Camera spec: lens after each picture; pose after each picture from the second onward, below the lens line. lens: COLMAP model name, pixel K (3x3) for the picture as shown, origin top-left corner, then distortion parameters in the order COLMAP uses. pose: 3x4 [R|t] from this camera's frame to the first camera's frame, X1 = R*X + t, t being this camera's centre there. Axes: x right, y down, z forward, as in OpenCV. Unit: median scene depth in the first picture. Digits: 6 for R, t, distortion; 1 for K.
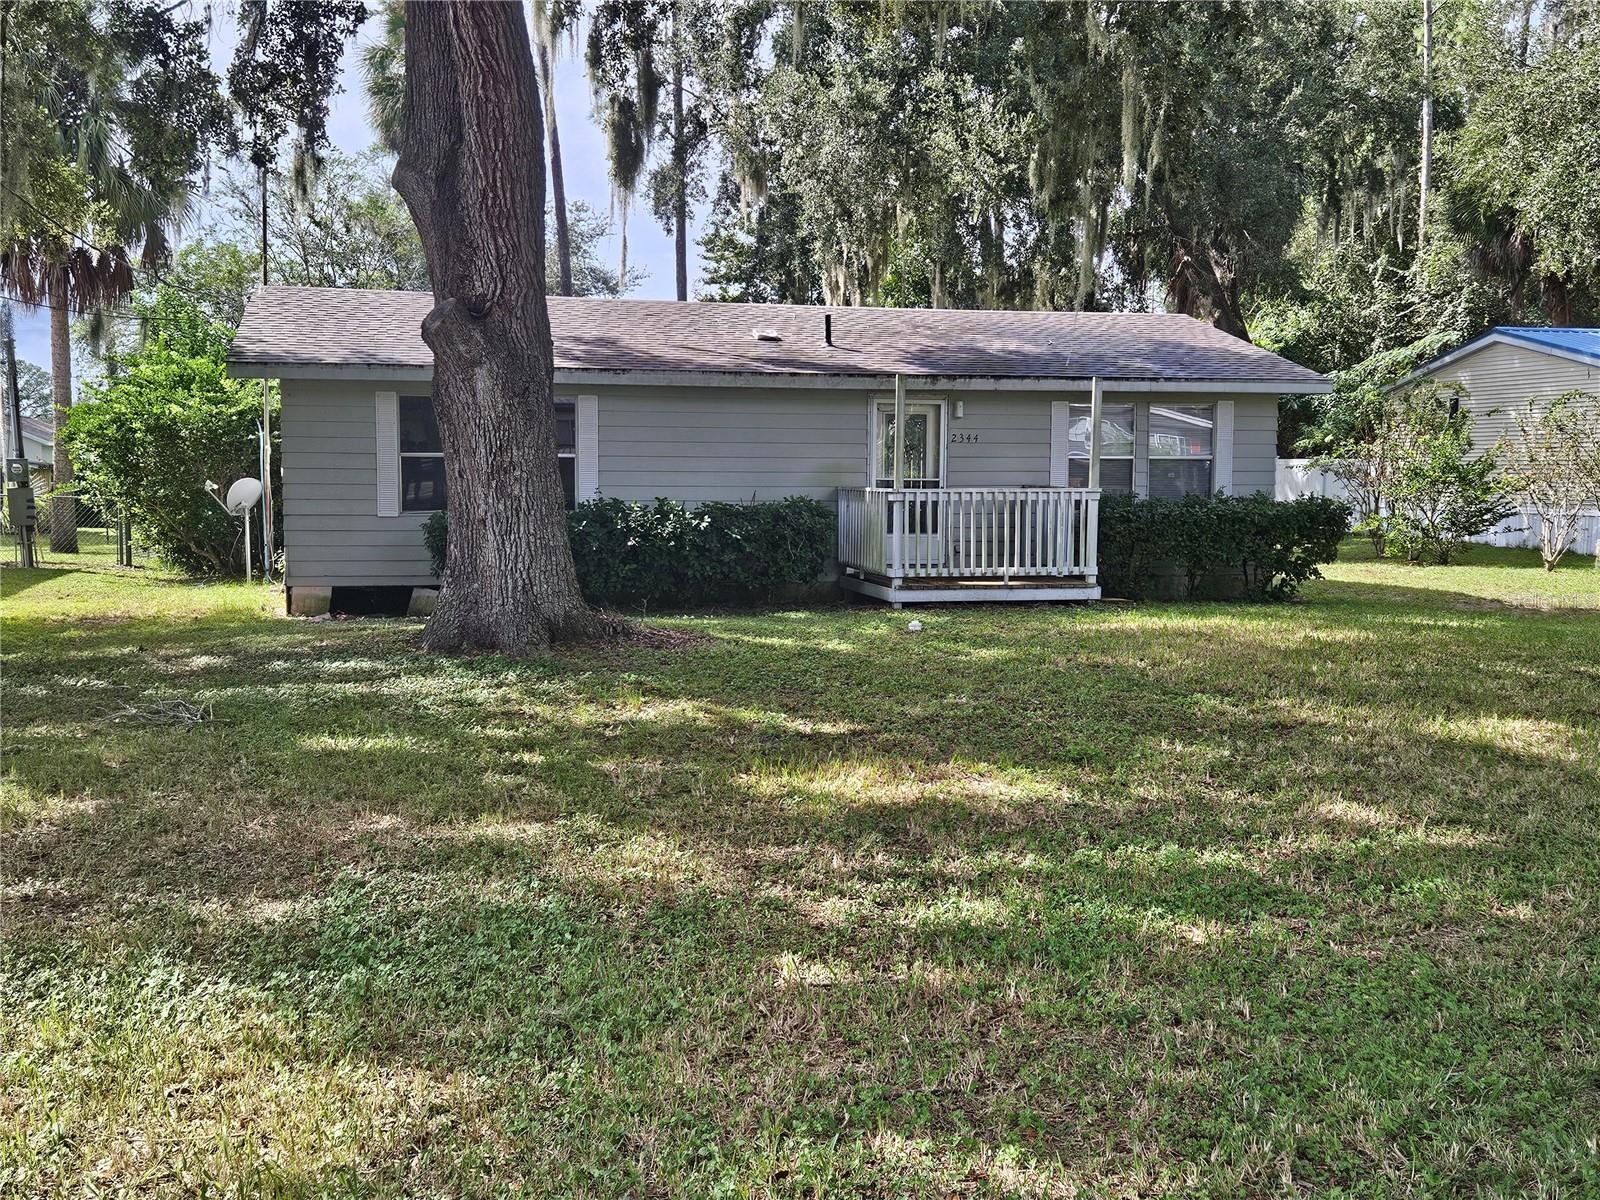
lens RADIAL K [[1080.6, 0, 799.9], [0, 1080.6, 591.9], [0, 0, 1]] dist [0.001762, 0.001566]
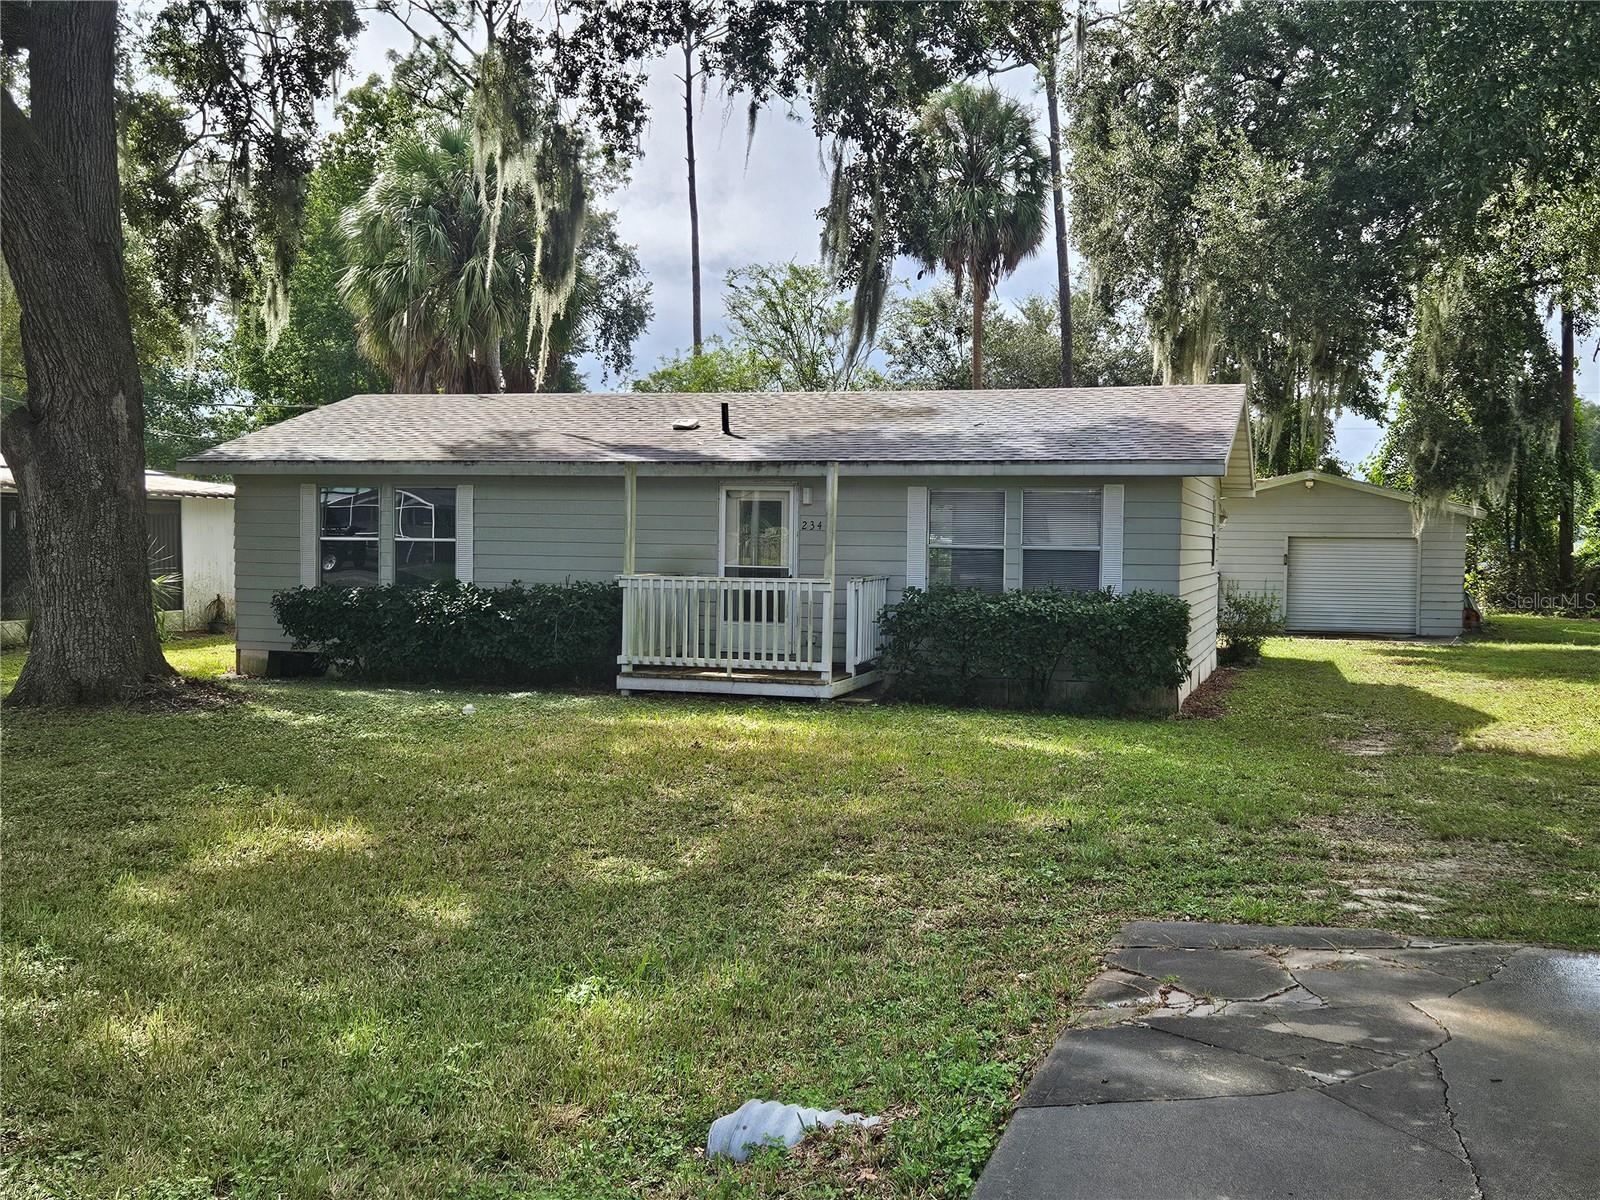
lens RADIAL K [[1080.6, 0, 800.3], [0, 1080.6, 606.1], [0, 0, 1]] dist [0.001762, 0.001566]
pose [[0.941829, 0.028804, -0.334855, 0.491666], [-0.050649, 0.997106, -0.056688, -0.015864], [0.332253, 0.070350, 0.940563, 0.096895]]
